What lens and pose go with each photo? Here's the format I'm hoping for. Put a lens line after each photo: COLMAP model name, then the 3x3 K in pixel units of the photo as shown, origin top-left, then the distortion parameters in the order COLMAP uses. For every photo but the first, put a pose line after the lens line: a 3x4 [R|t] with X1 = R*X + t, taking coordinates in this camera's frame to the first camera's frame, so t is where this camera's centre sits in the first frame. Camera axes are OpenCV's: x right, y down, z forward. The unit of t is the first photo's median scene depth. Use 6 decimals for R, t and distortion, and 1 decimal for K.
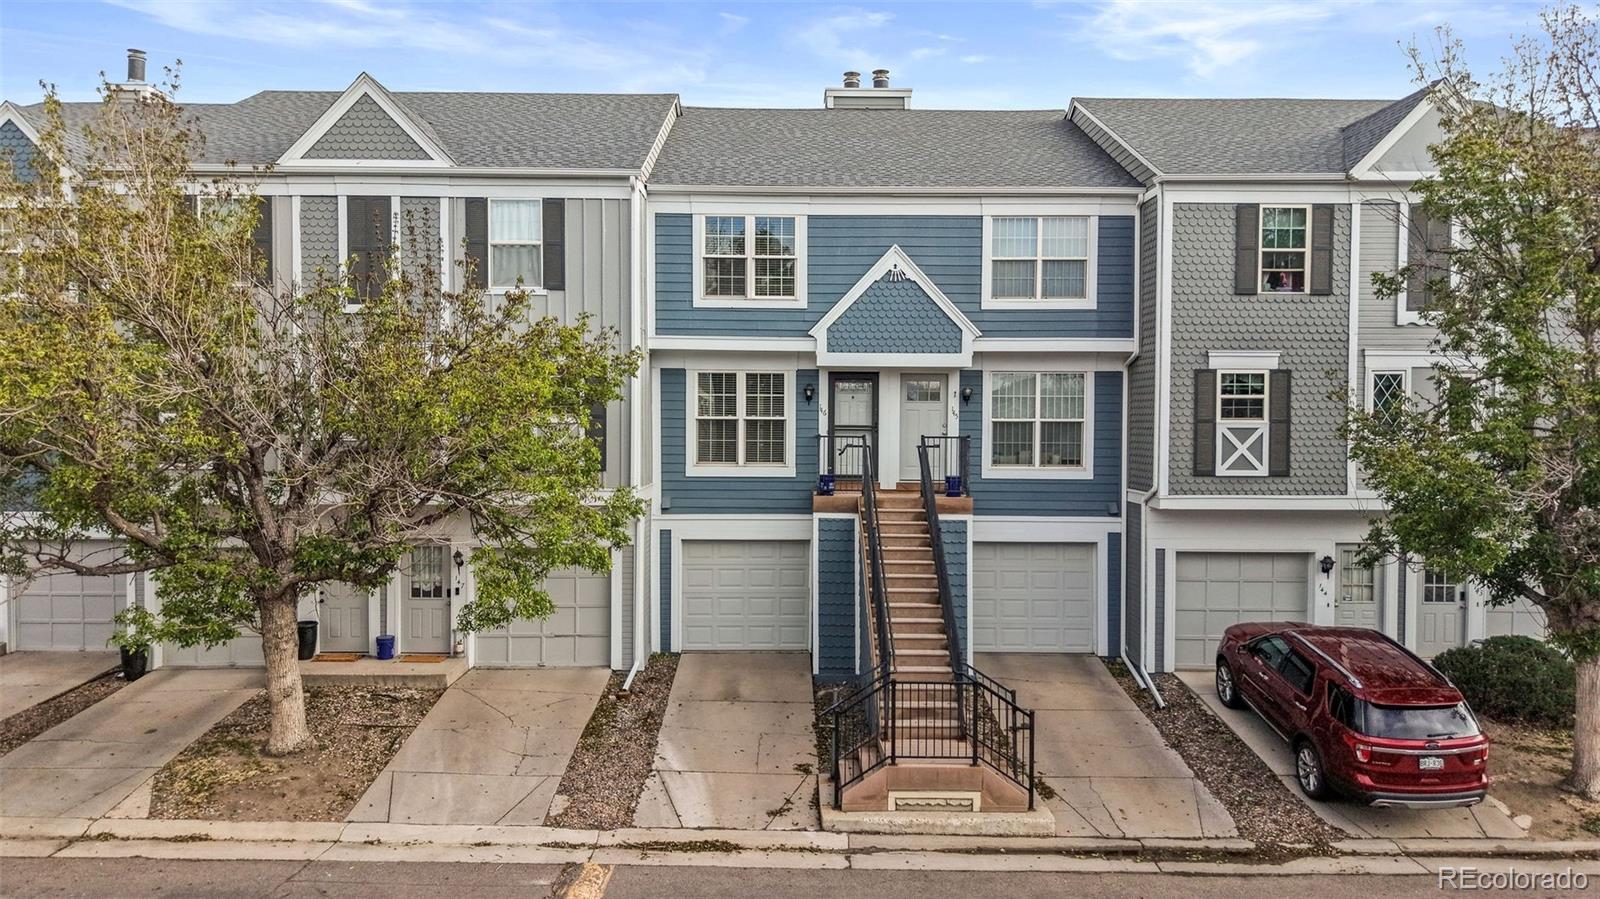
lens RADIAL K [[1123.1, 0, 797.5], [0, 1123.1, 483.3], [0, 0, 1]] dist [0.055048, -0.000002]
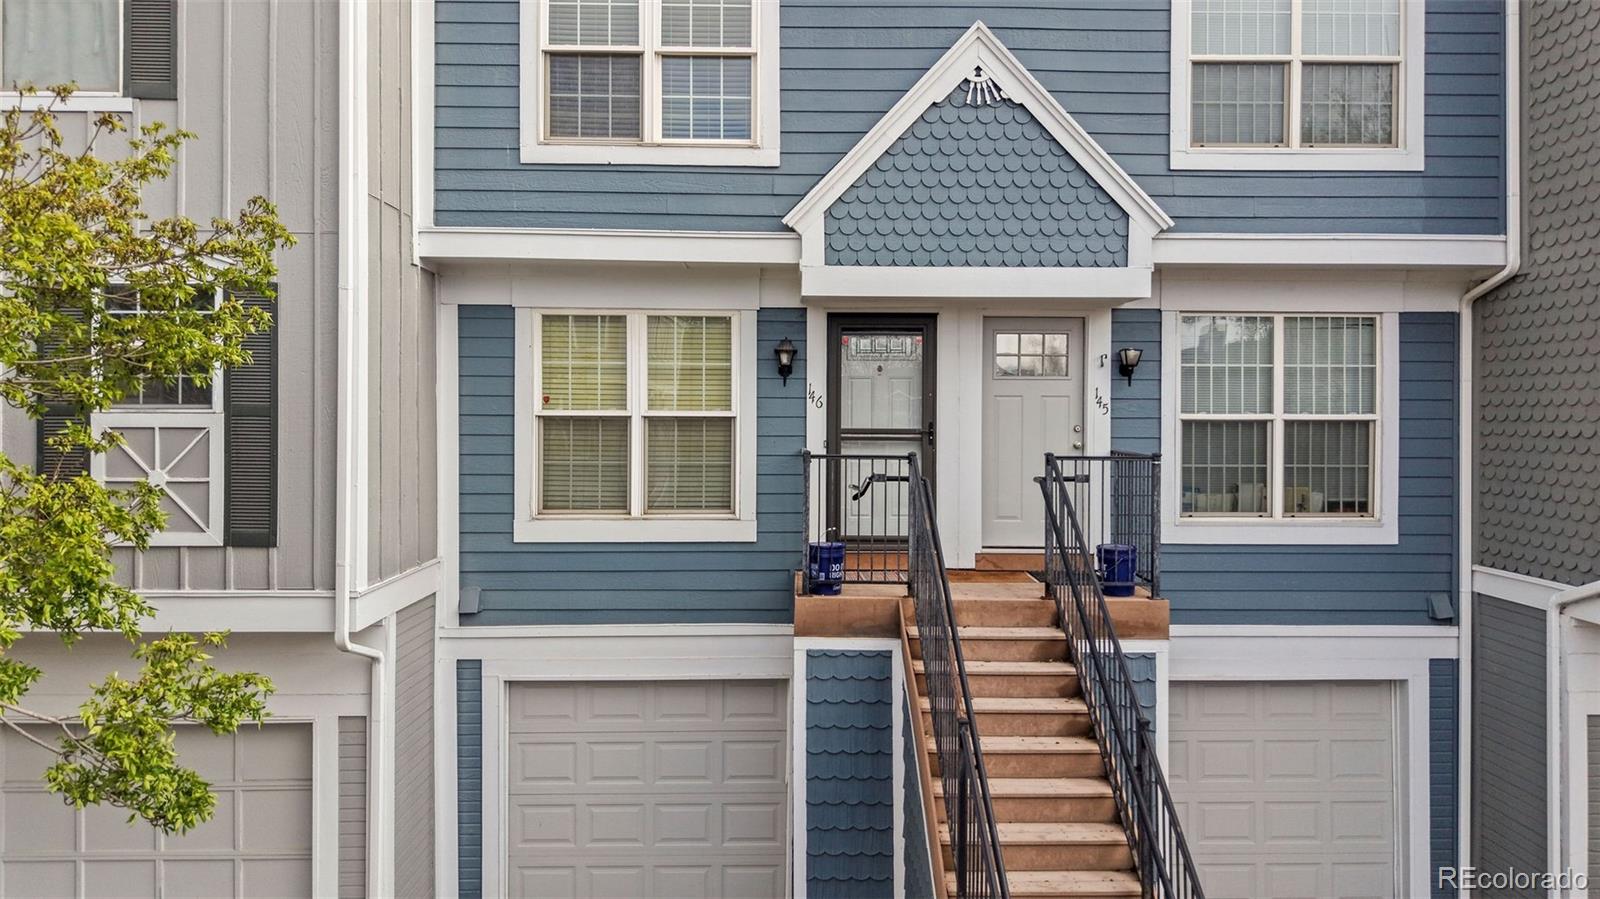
lens RADIAL K [[1124.6, 0, 800.0], [0, 1124.6, 449.5], [0, 0, 1]] dist [-0.000930, -0.000197]
pose [[0.999920, -0.002299, 0.012399, 0.010798], [0.002580, 0.999740, -0.022676, -0.033745], [-0.012344, 0.022707, 0.999666, 0.555748]]
